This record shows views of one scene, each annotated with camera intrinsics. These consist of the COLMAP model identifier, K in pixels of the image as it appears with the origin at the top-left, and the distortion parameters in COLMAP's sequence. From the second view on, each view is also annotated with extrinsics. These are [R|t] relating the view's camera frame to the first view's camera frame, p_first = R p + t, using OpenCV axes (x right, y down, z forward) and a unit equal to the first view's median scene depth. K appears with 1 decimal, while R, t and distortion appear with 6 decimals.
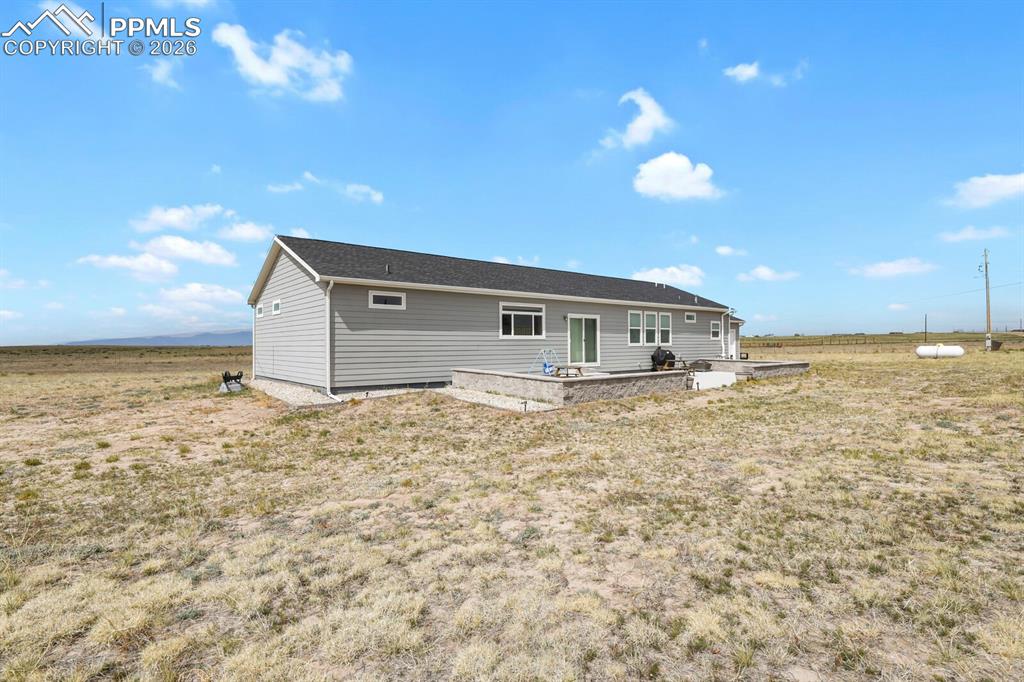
lens RADIAL K [[472.9, 0, 512.0], [0, 472.9, 341.0], [0, 0, 1]] dist [-0.001923, 0.000015]
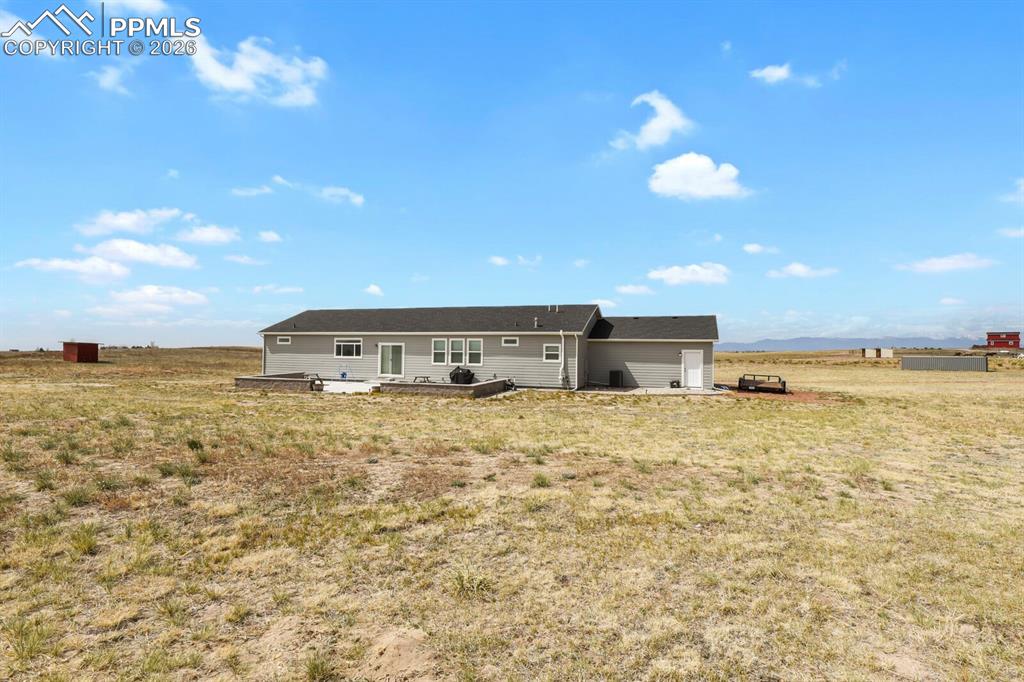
lens RADIAL K [[472.9, 0, 512.0], [0, 472.9, 341.0], [0, 0, 1]] dist [-0.001923, 0.000015]
pose [[0.547831, 0.000705, -0.836589, 1.626316], [-0.005866, 0.999978, -0.002998, -0.058906], [0.836568, 0.006550, 0.547823, 0.474978]]
